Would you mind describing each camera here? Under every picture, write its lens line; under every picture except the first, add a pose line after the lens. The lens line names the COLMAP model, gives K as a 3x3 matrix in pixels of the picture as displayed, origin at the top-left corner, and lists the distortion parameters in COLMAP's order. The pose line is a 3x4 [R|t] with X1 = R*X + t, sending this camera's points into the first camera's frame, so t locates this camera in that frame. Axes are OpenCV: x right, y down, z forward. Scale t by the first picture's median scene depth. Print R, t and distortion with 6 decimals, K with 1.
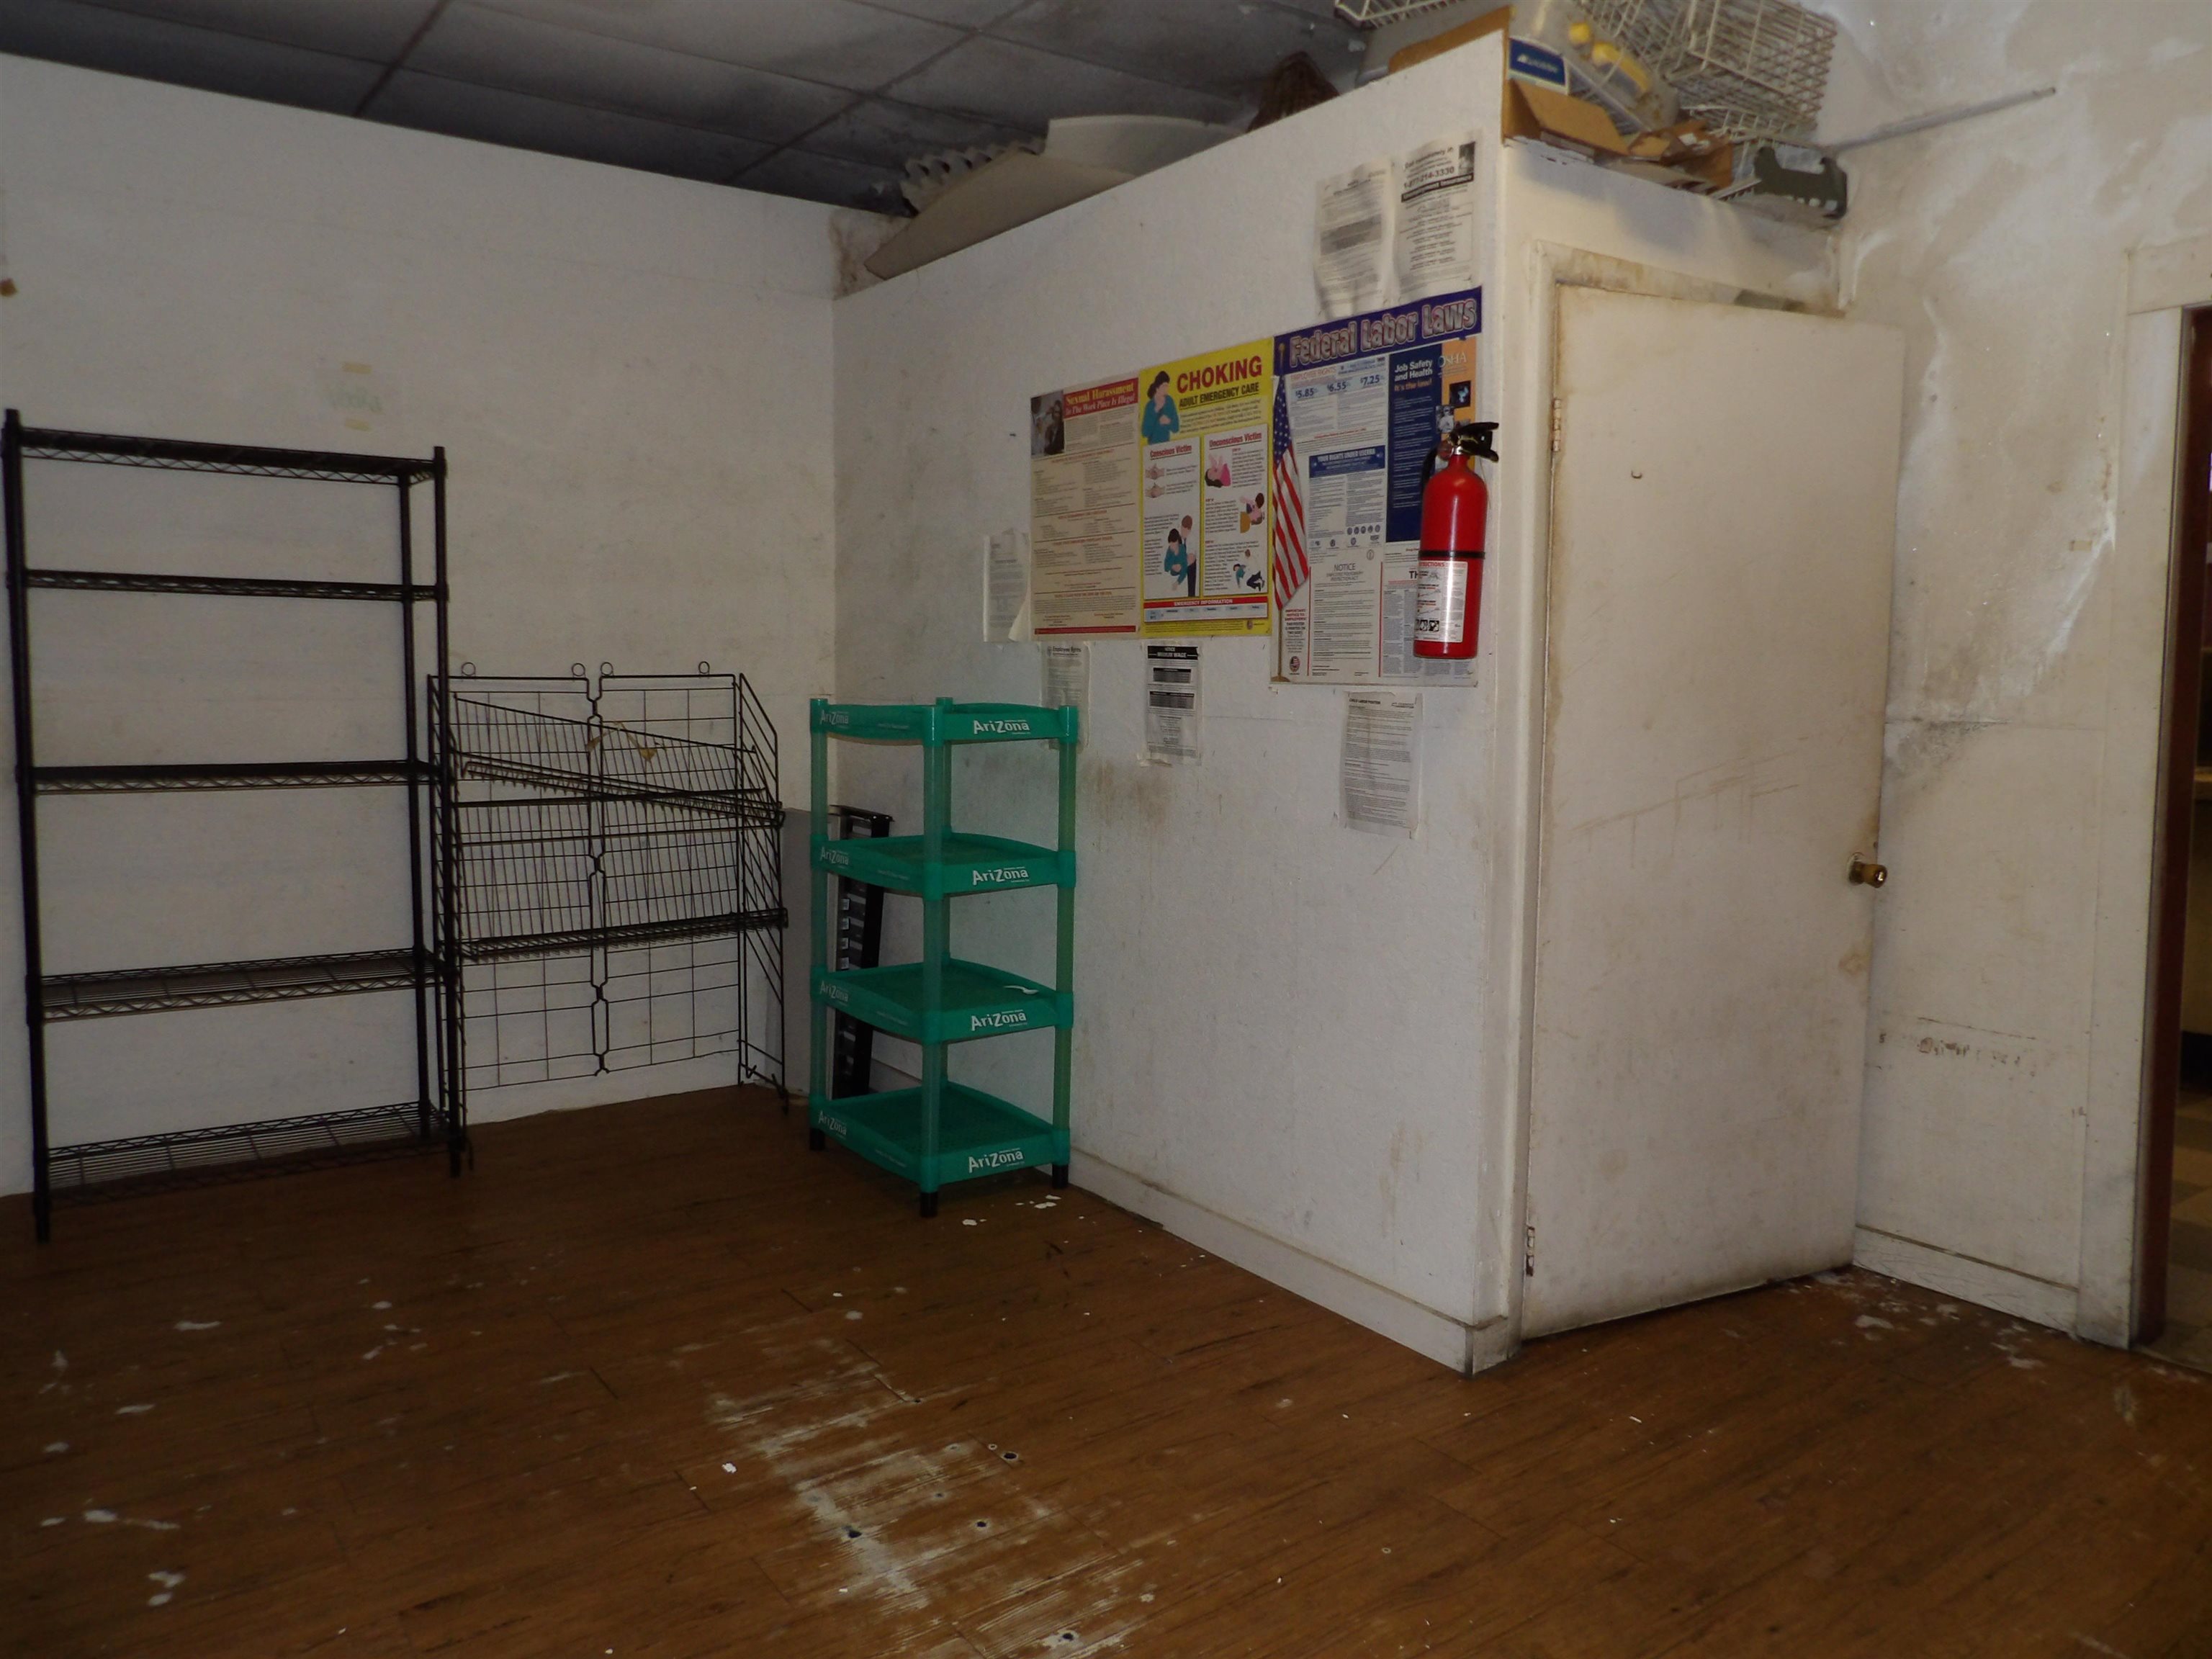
lens RADIAL K [[1580.4, 0, 1111.9], [0, 1580.4, 825.1], [0, 0, 1]] dist [-0.032986, 0.029030]
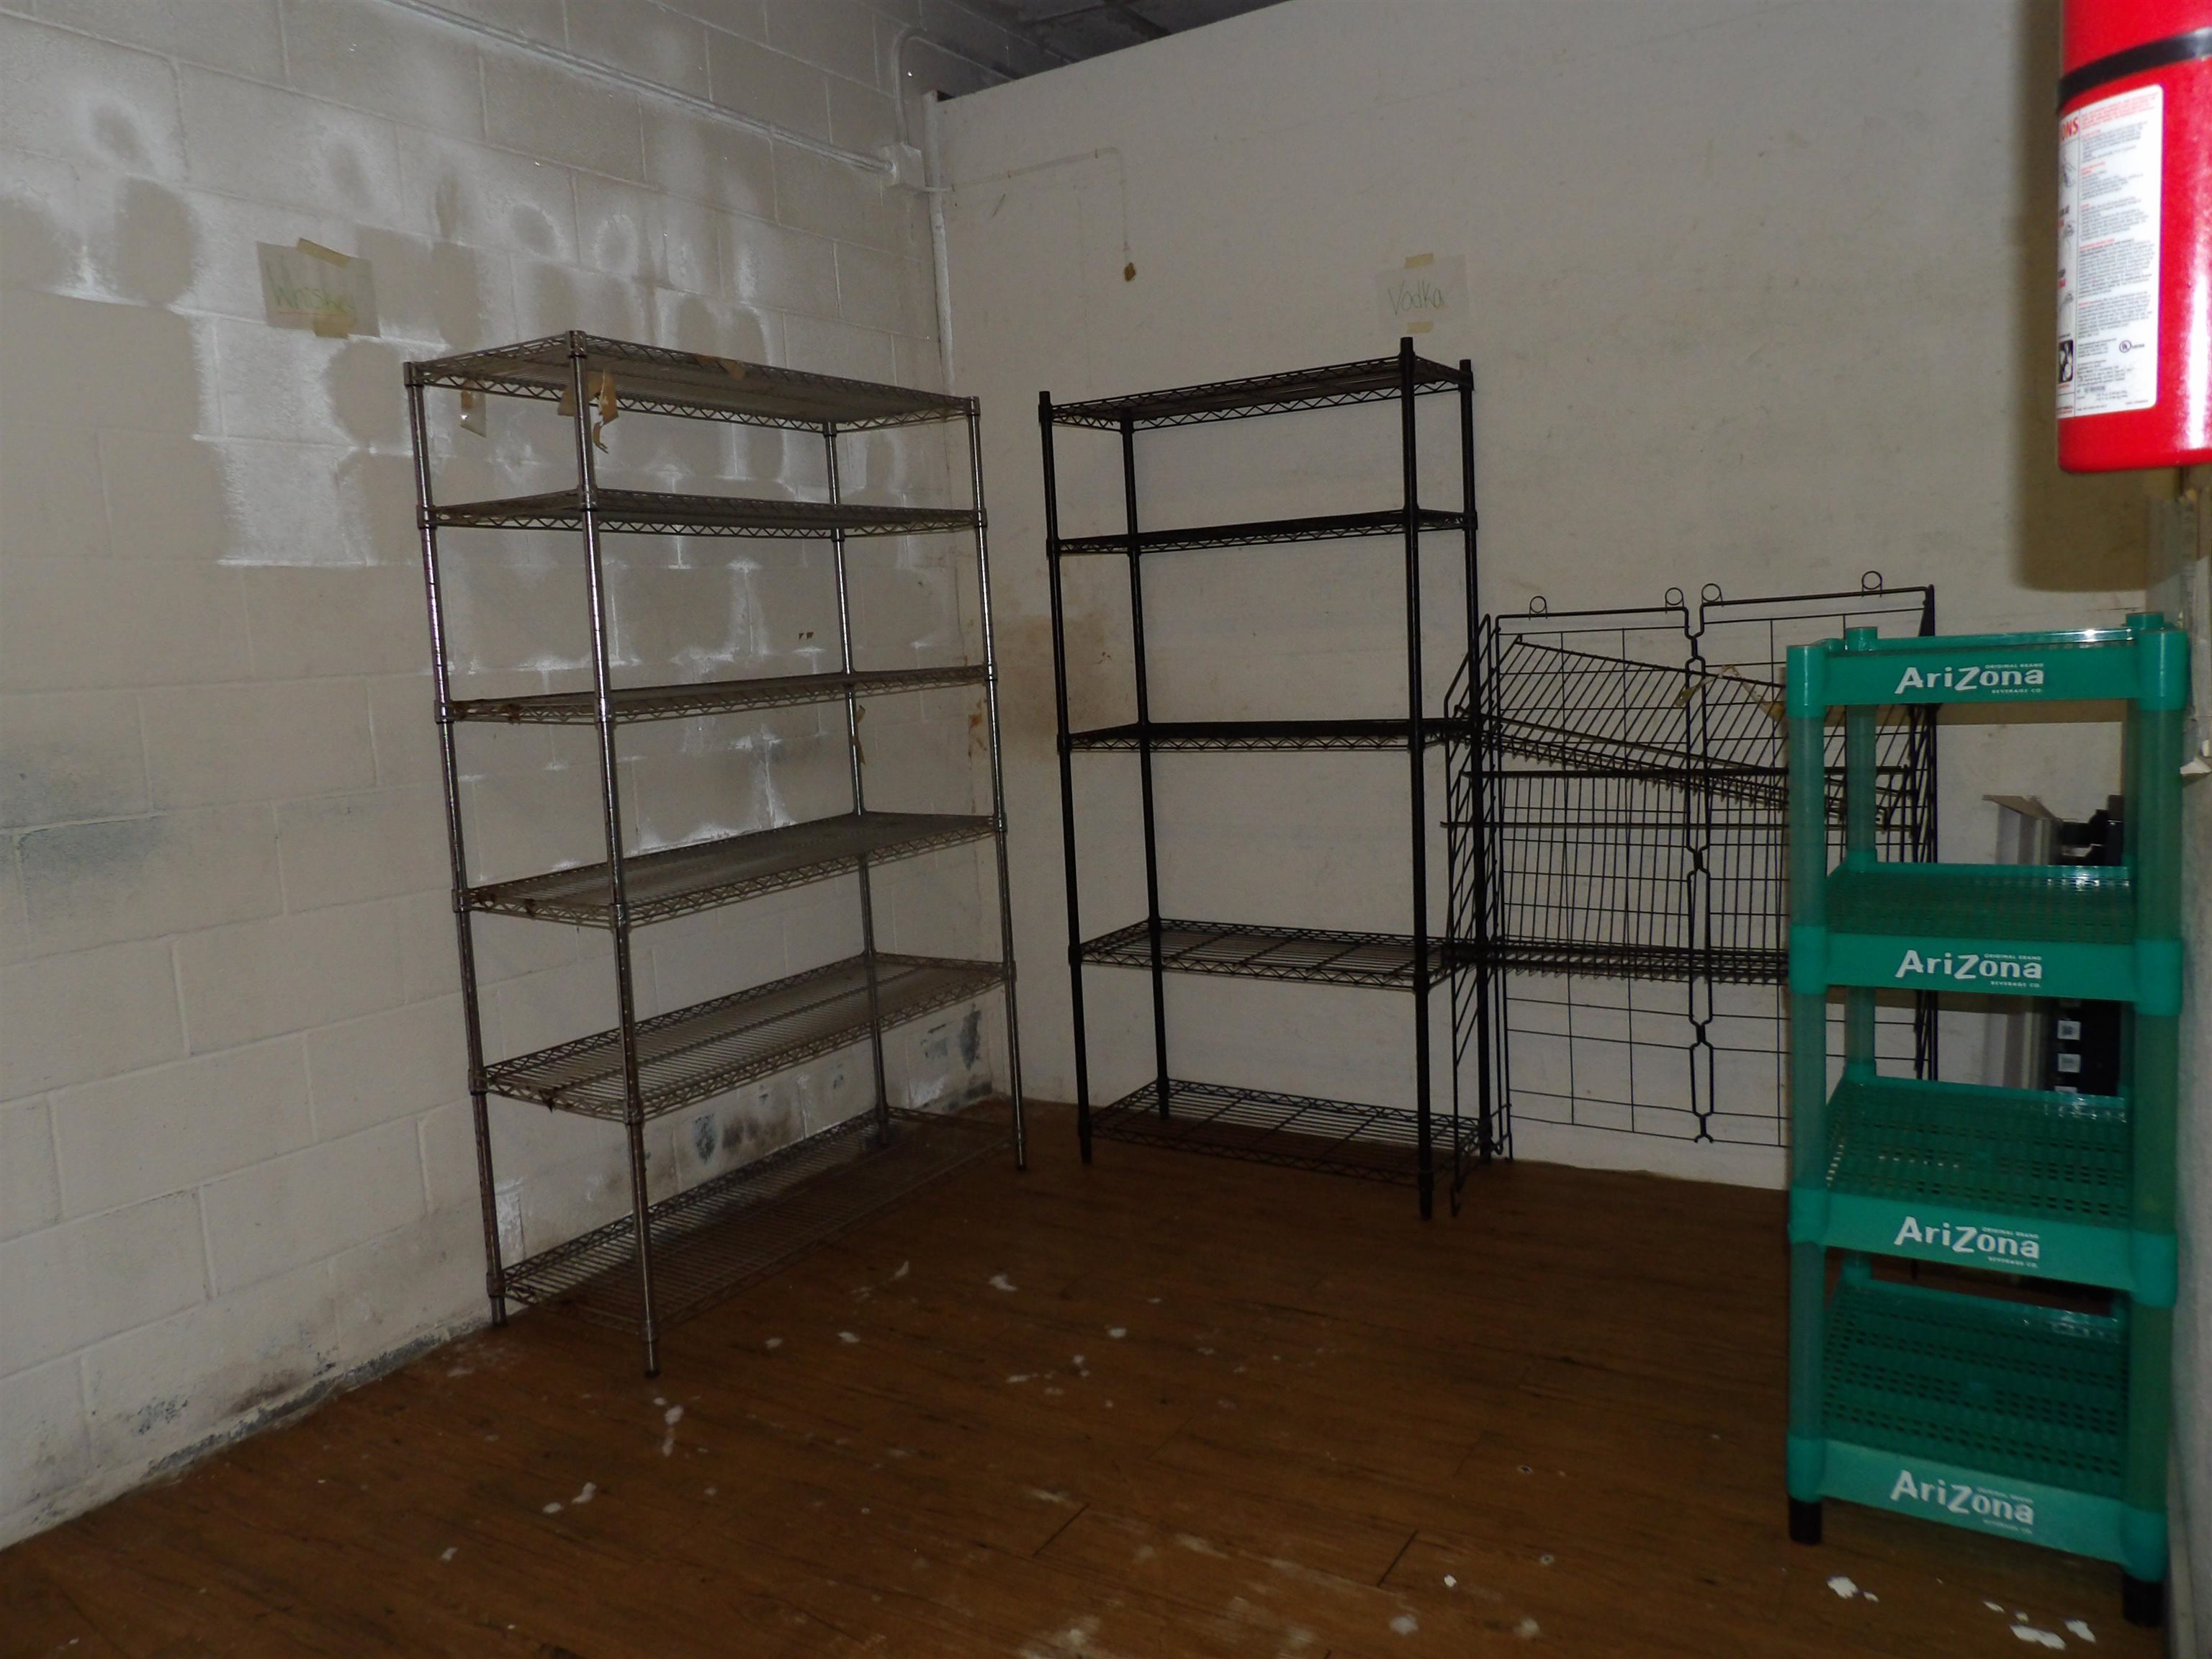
lens RADIAL K [[1580.4, 0, 1100.7], [0, 1580.4, 815.6], [0, 0, 1]] dist [-0.032986, 0.029030]
pose [[0.365875, 0.070376, -0.927999, 0.278606], [-0.032592, 0.997494, 0.062796, -0.036766], [0.930093, 0.007270, 0.367252, 0.521620]]
